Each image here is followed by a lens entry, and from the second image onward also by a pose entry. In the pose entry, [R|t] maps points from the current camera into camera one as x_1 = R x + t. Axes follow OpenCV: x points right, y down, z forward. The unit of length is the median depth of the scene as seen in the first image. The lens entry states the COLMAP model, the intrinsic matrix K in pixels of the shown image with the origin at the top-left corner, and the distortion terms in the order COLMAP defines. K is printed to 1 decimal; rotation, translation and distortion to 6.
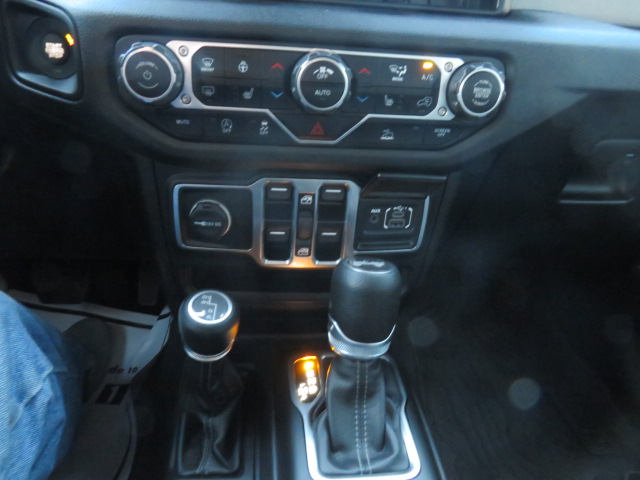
lens RADIAL K [[482.4, 0, 318.9], [0, 482.4, 239.8], [0, 0, 1]] dist [-0.001223, 0.000121]
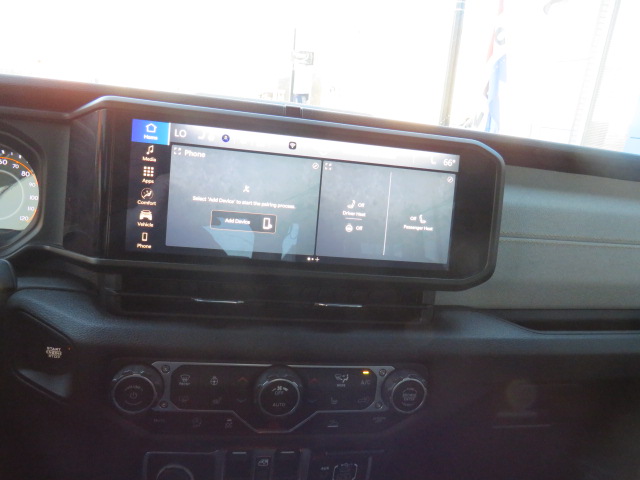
lens RADIAL K [[482.4, 0, 321.2], [0, 482.4, 239.6], [0, 0, 1]] dist [-0.001223, 0.000121]
pose [[0.996694, 0.037859, 0.071893, 0.010117], [-0.020634, 0.973744, -0.226709, -0.412205], [-0.078588, 0.224476, 0.971305, -0.269399]]
